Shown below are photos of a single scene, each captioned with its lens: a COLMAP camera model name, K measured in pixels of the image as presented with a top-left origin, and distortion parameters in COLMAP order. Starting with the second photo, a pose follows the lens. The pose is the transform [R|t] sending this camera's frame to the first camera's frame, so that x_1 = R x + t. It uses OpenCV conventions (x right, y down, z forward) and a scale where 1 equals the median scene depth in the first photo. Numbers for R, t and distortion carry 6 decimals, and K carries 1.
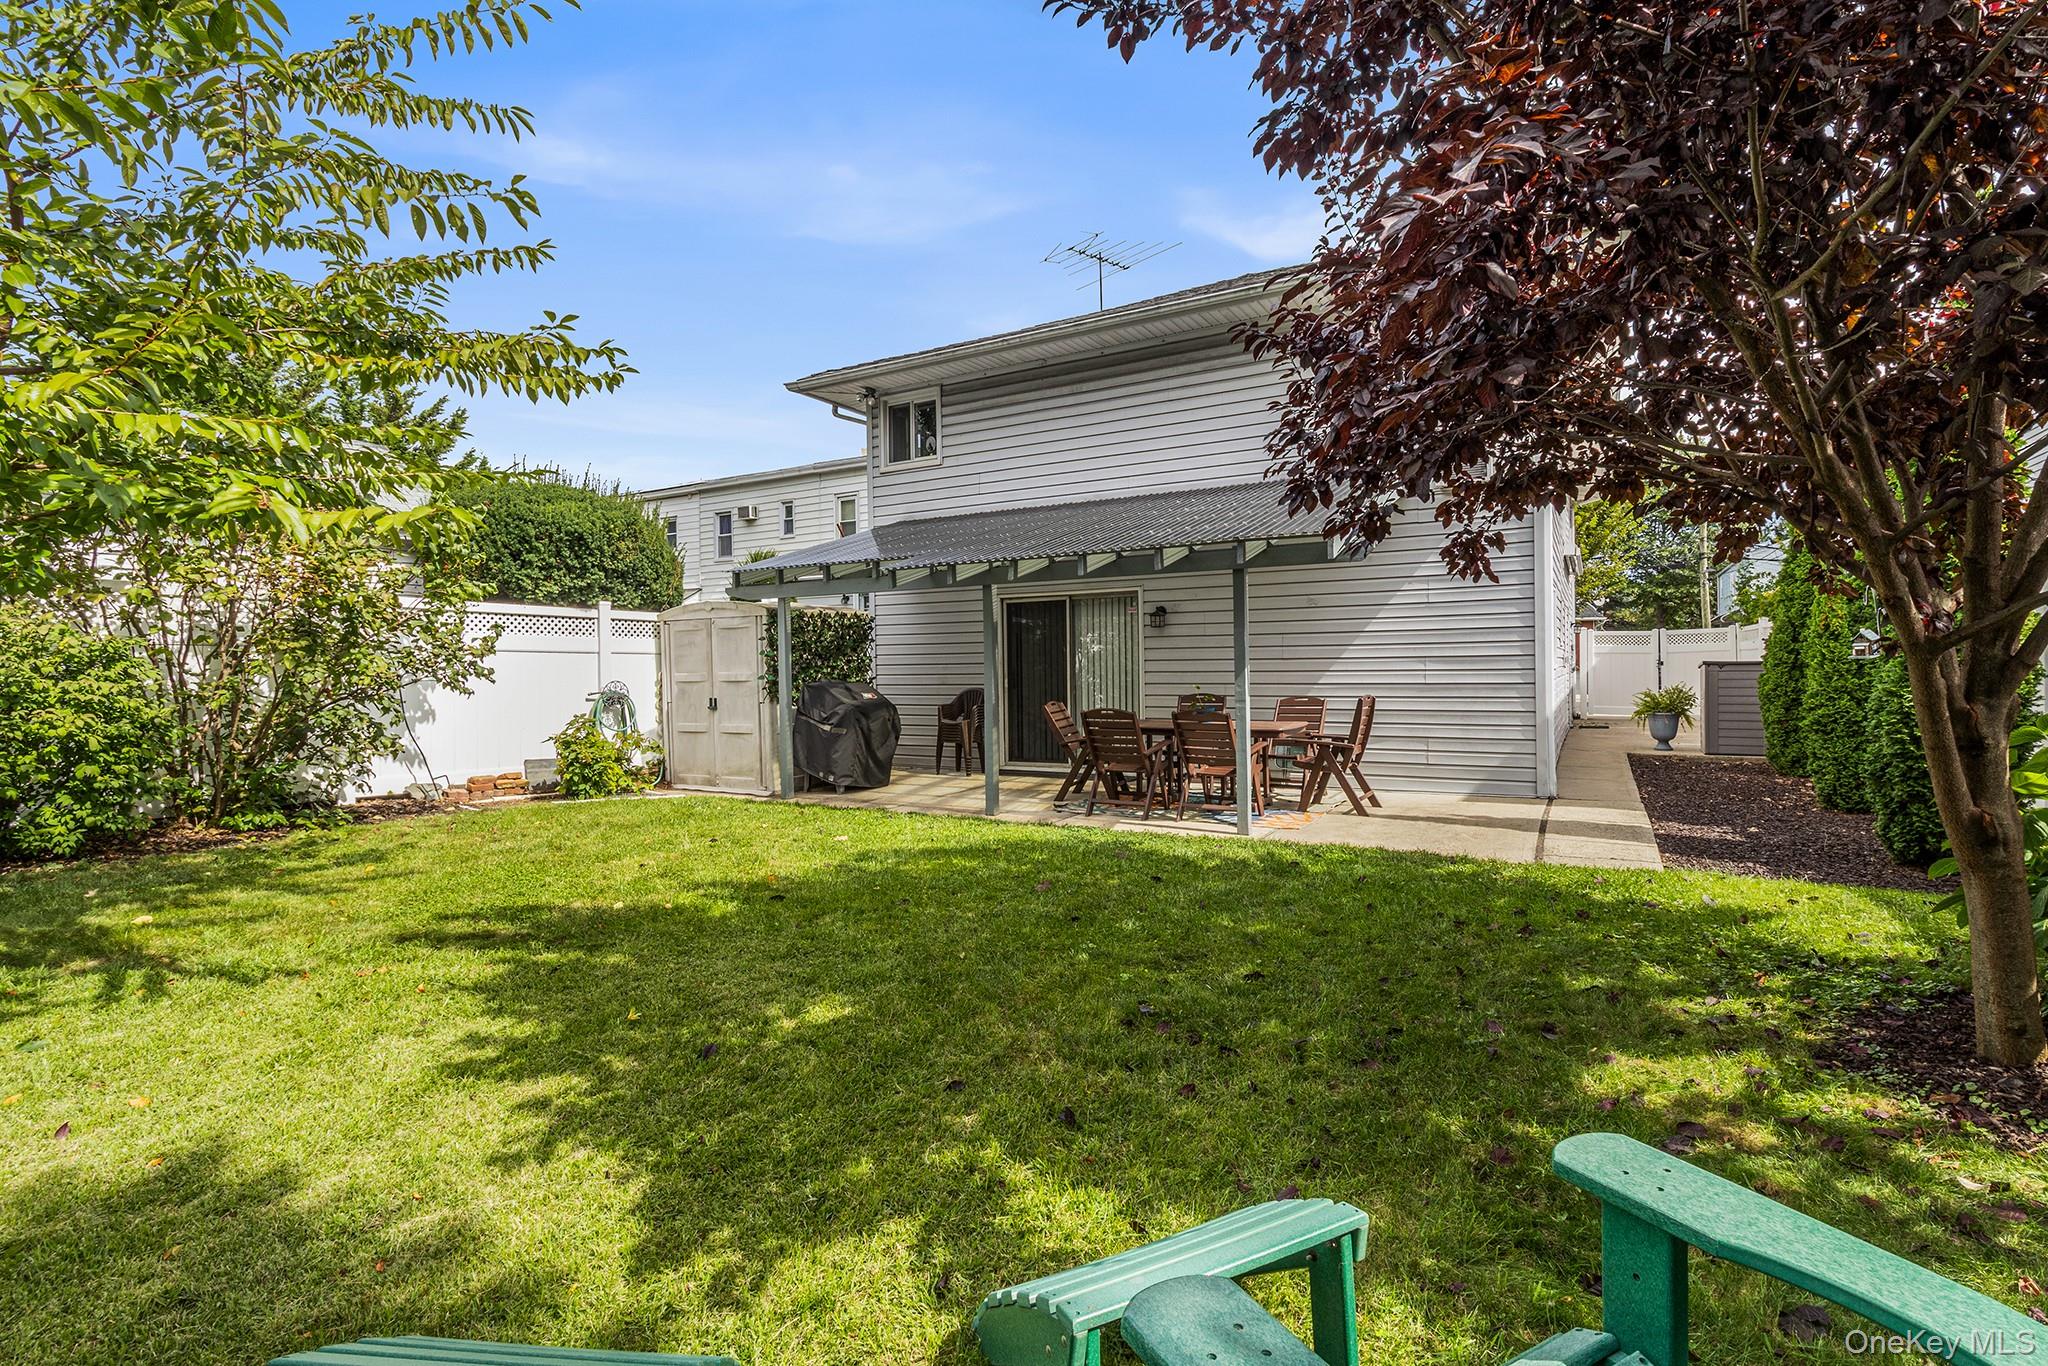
lens RADIAL K [[999.7, 0, 1033.2], [0, 999.7, 677.2], [0, 0, 1]] dist [-0.003340, 0.000526]
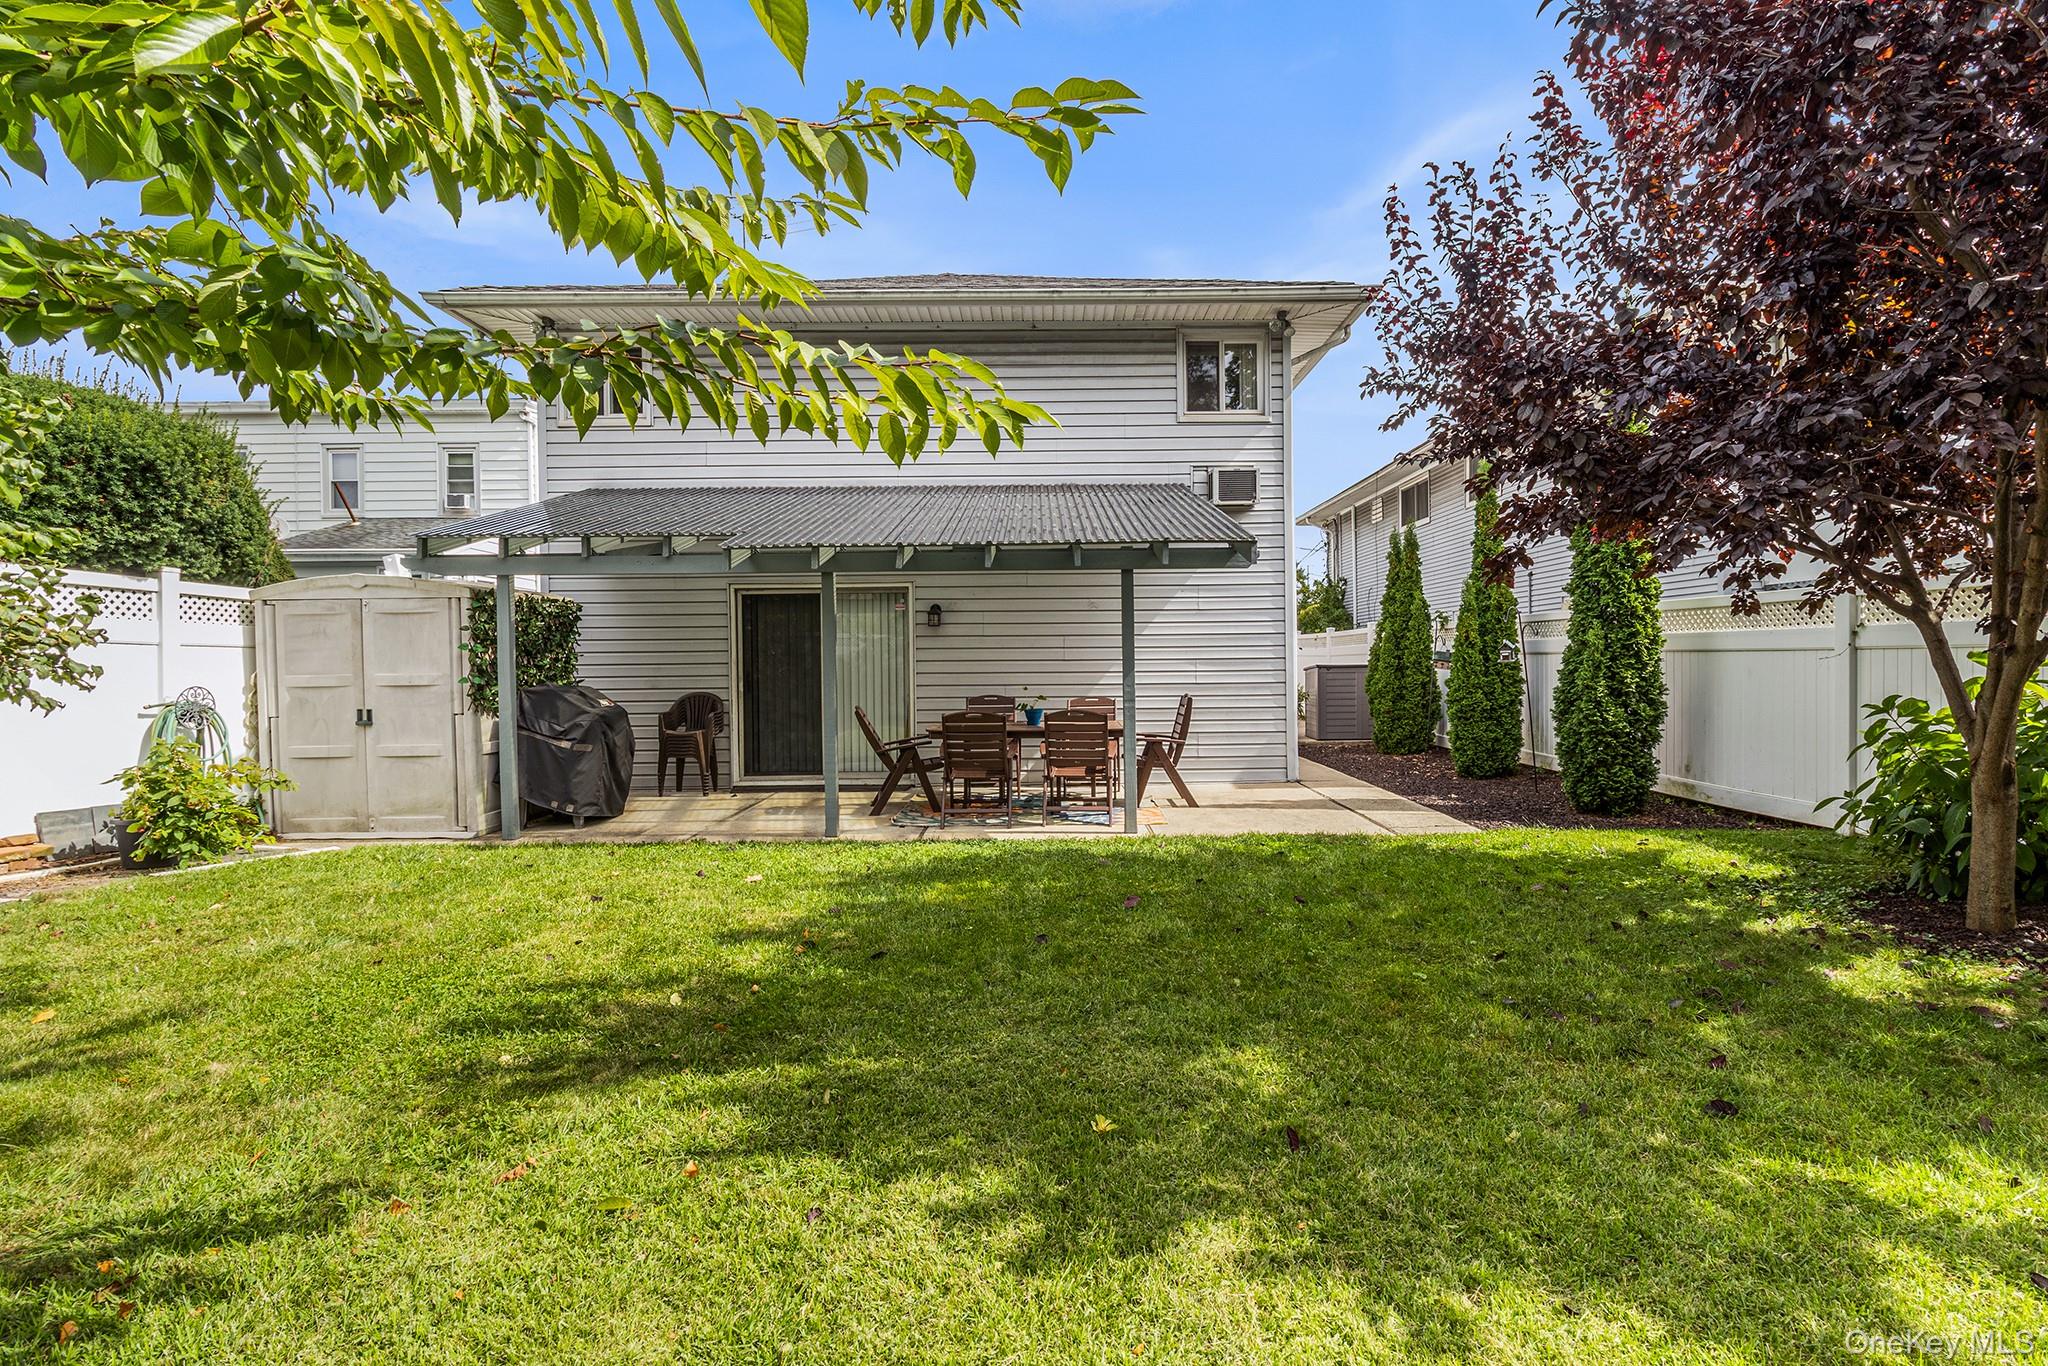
lens RADIAL K [[999.7, 0, 1026.4], [0, 999.7, 689.8], [0, 0, 1]] dist [-0.003340, 0.000526]
pose [[0.855869, -0.008494, 0.517123, -0.300137], [0.005148, 0.999956, 0.007905, 0.003509], [-0.517167, -0.004103, 0.855875, 0.143720]]
